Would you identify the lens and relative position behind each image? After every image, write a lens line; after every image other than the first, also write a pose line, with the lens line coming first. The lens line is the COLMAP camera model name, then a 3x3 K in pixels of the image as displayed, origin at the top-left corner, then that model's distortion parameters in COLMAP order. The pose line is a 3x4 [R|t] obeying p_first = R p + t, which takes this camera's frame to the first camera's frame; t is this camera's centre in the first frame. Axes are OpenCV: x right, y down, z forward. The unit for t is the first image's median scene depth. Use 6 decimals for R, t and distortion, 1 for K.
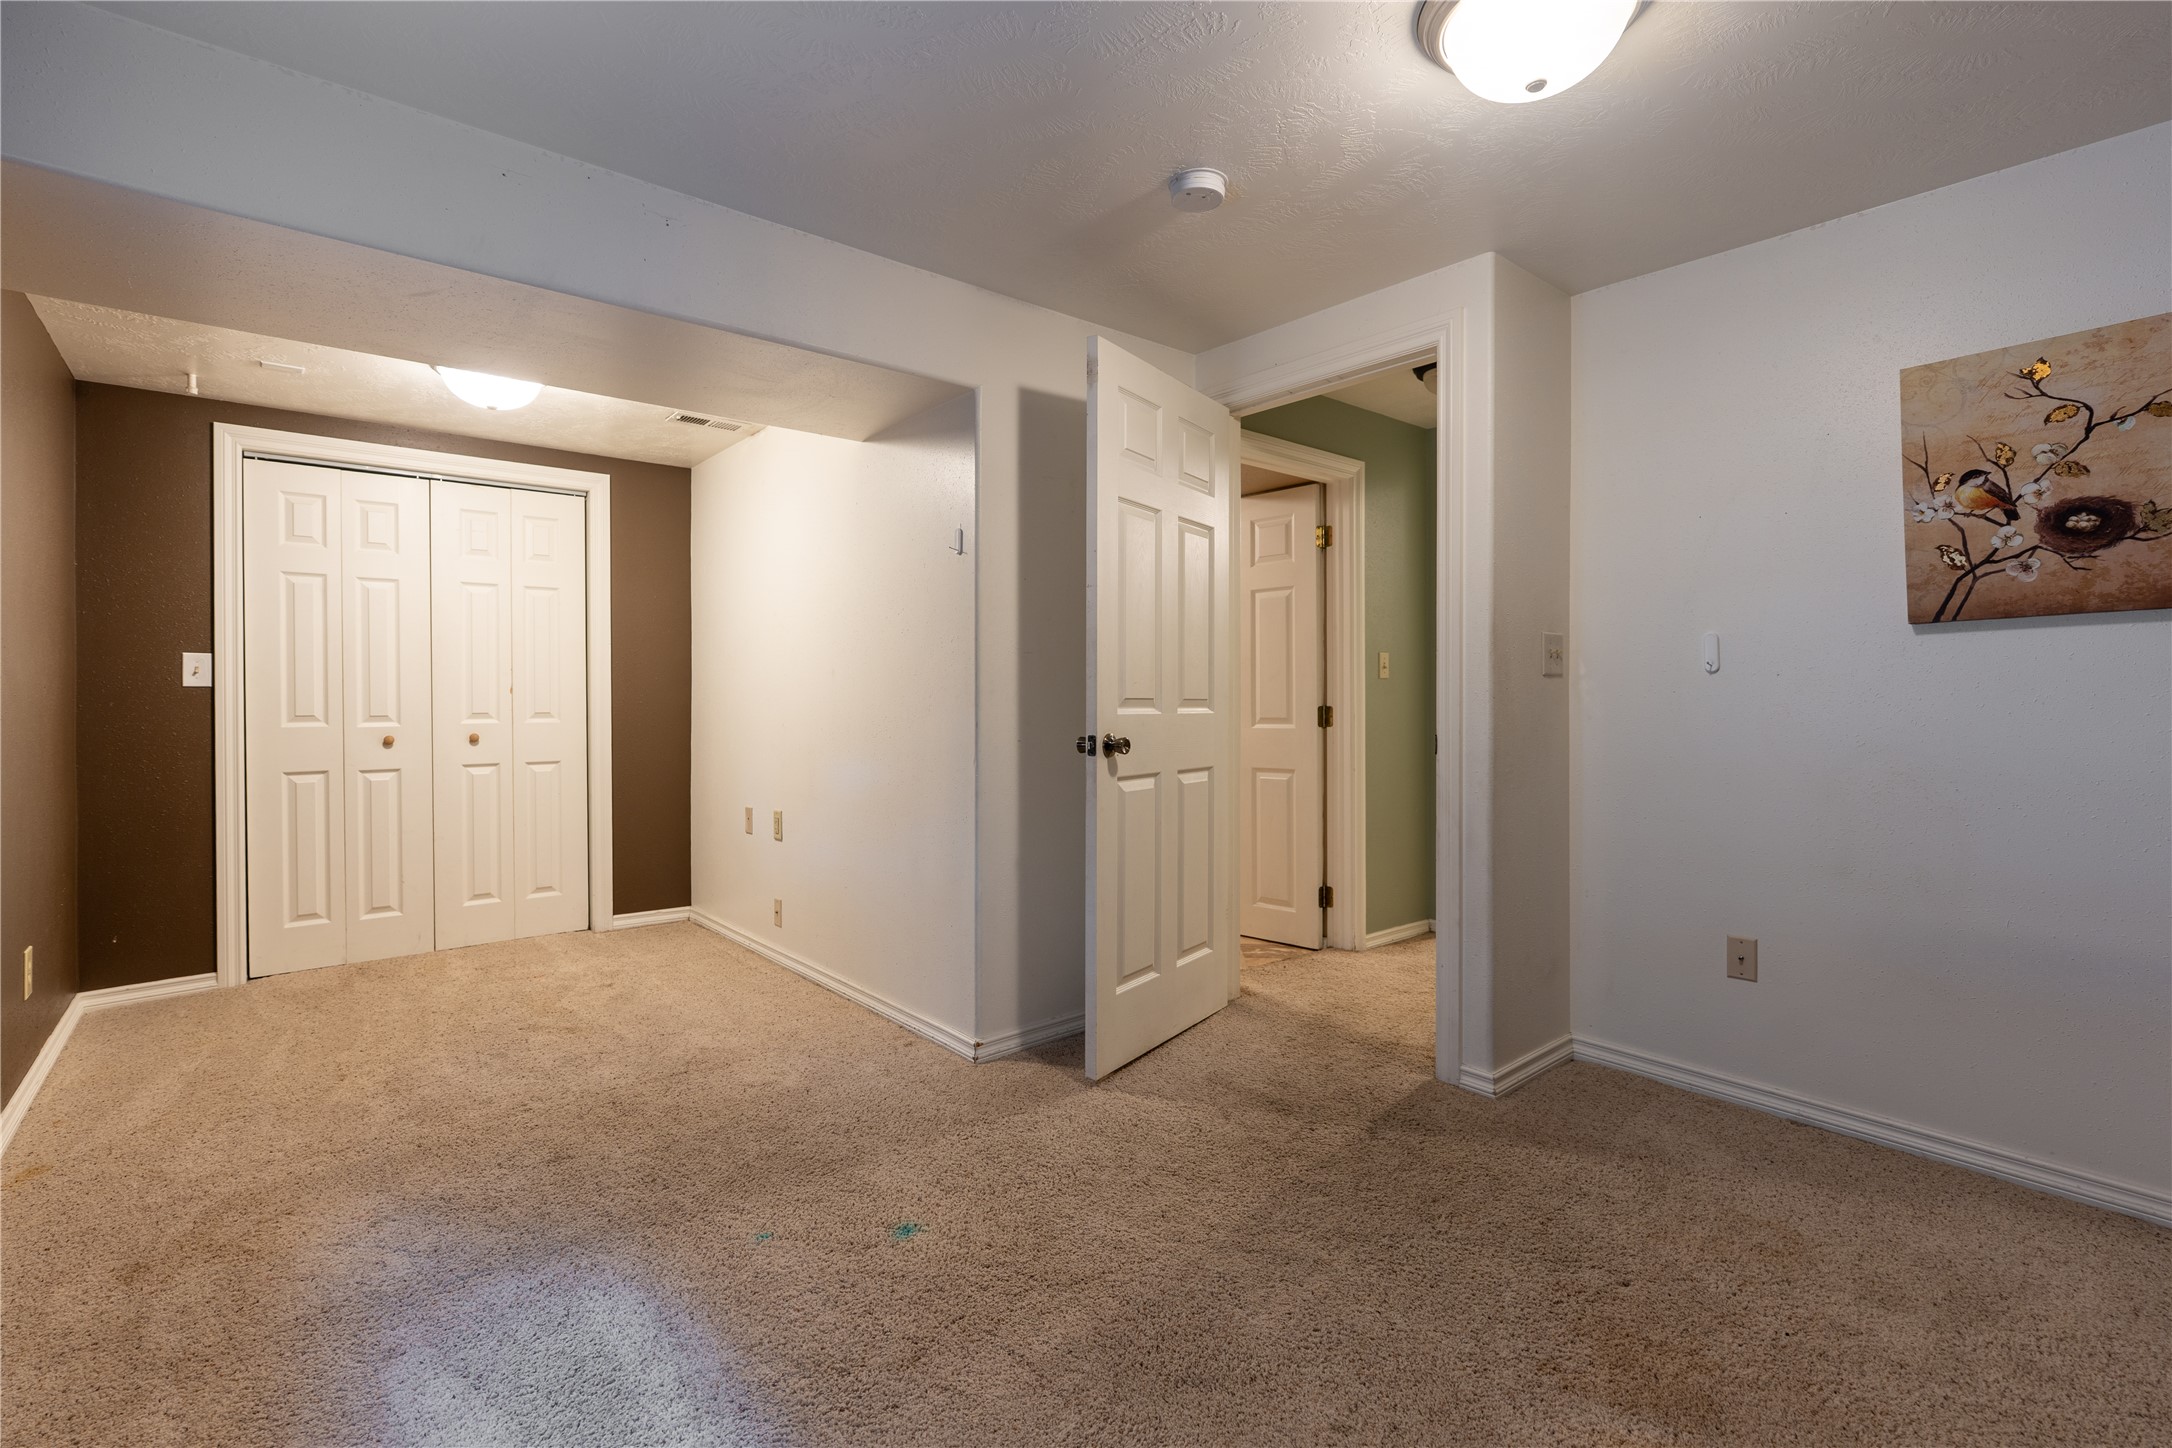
lens RADIAL K [[993.1, 0, 1038.9], [0, 993.1, 698.3], [0, 0, 1]] dist [-0.003835, 0.000203]
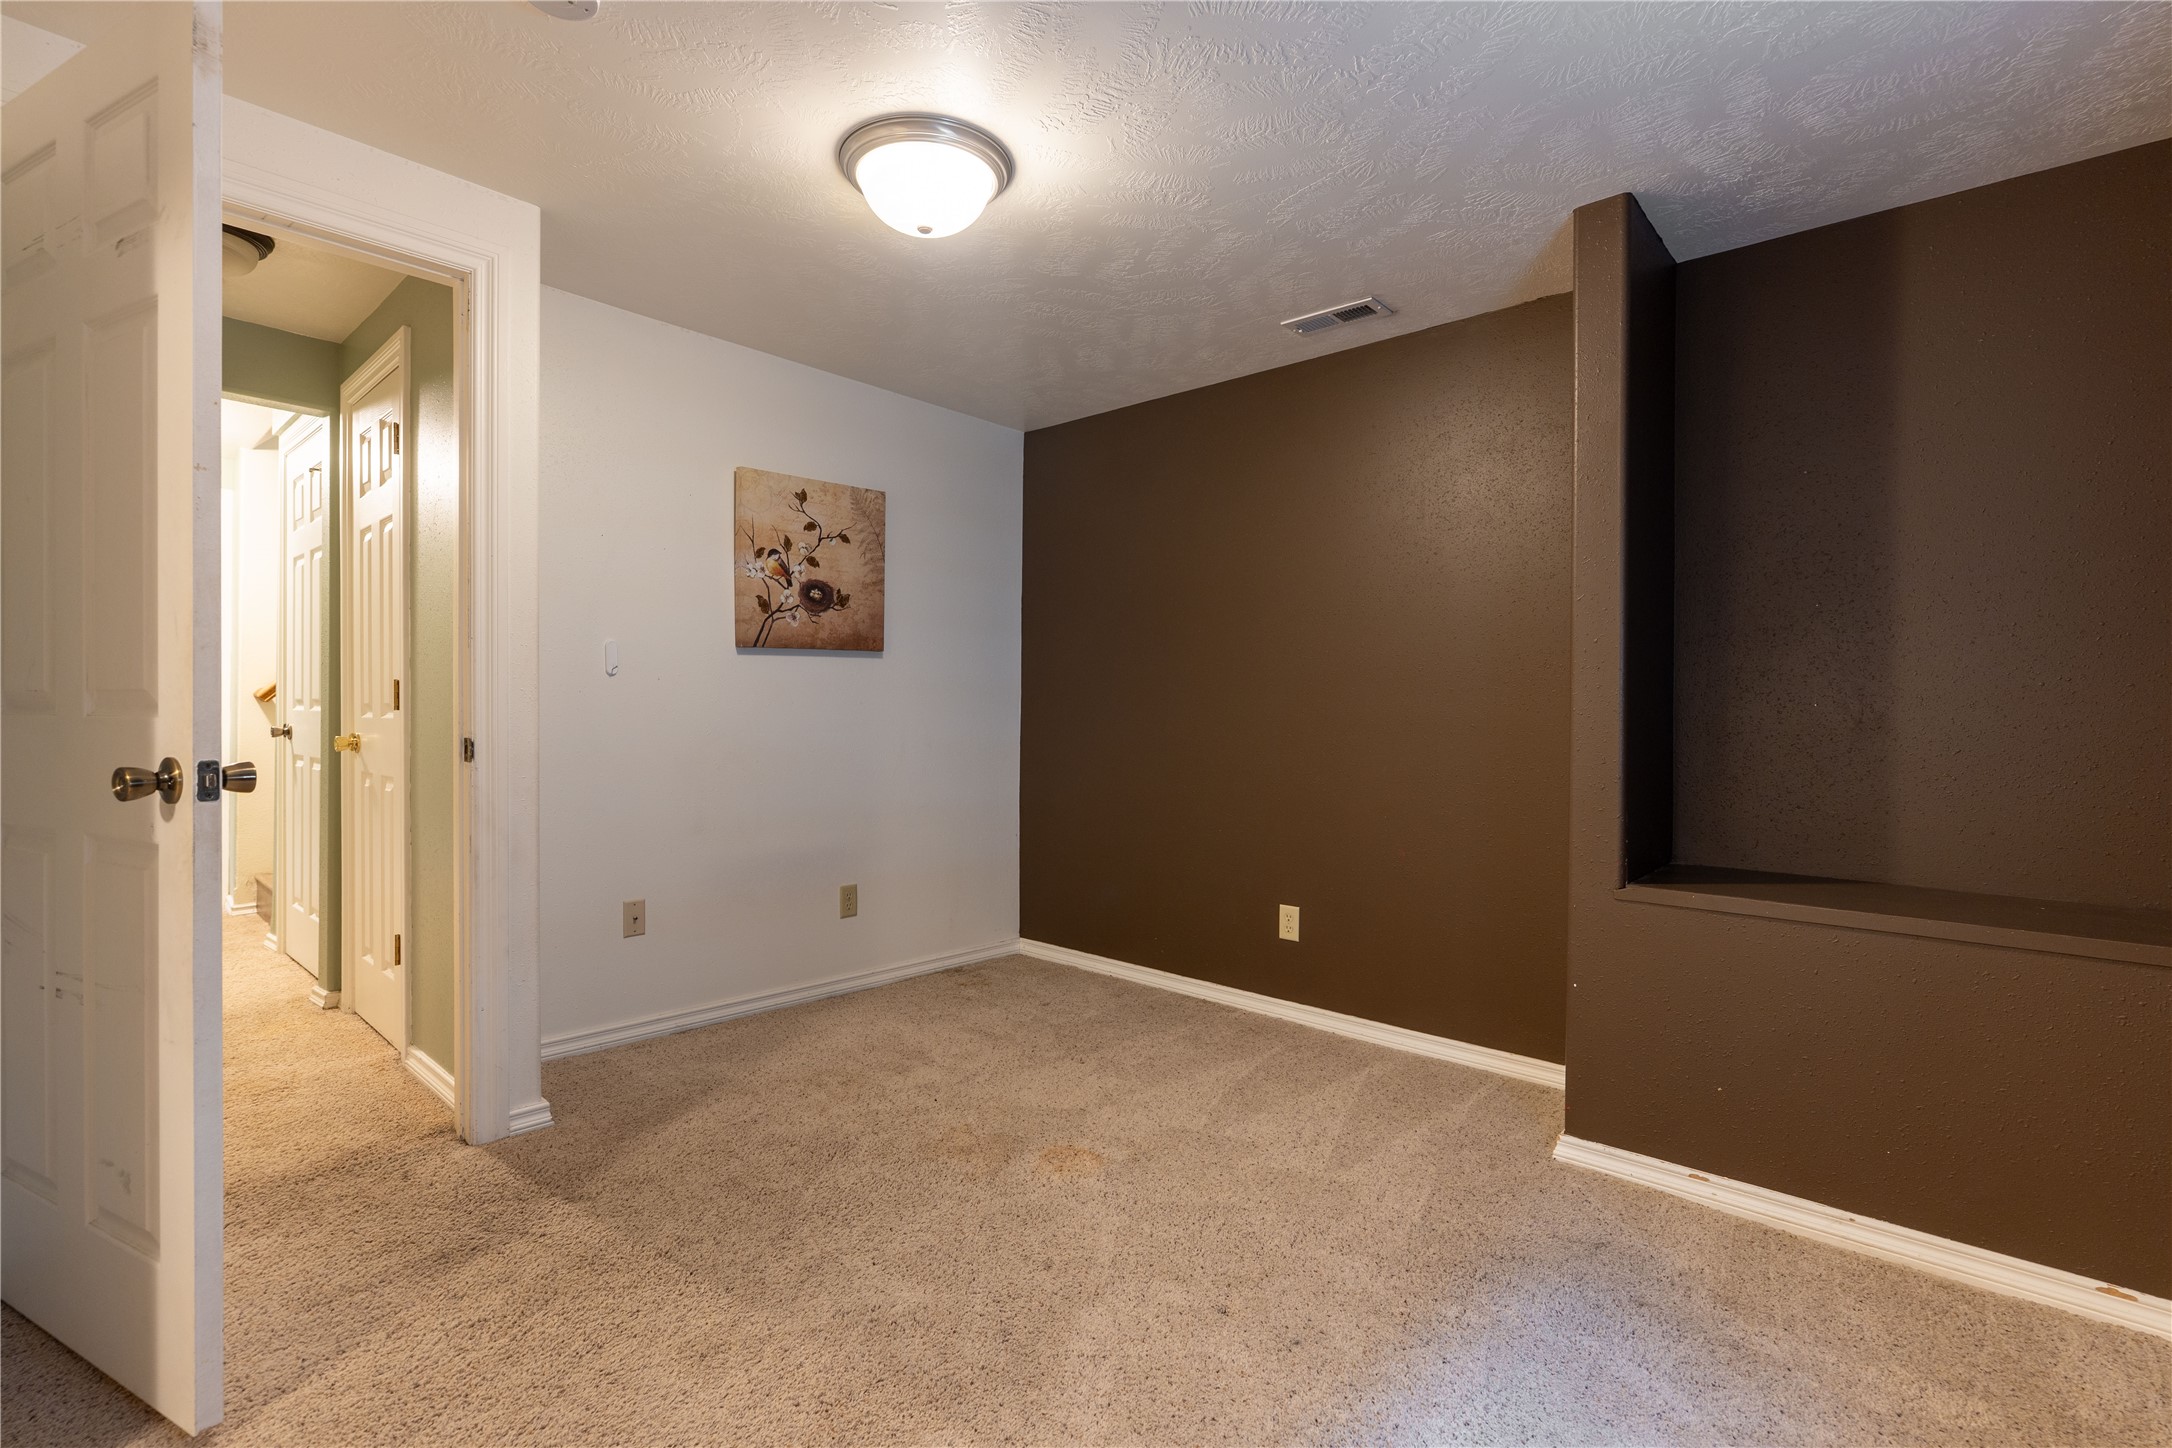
lens RADIAL K [[993.1, 0, 1089.1], [0, 993.1, 717.4], [0, 0, 1]] dist [-0.003835, 0.000203]
pose [[-0.167615, -0.010903, 0.985792, -0.639654], [-0.004611, 0.999937, 0.010275, 0.009650], [-0.985842, -0.002823, -0.167654, 0.777955]]
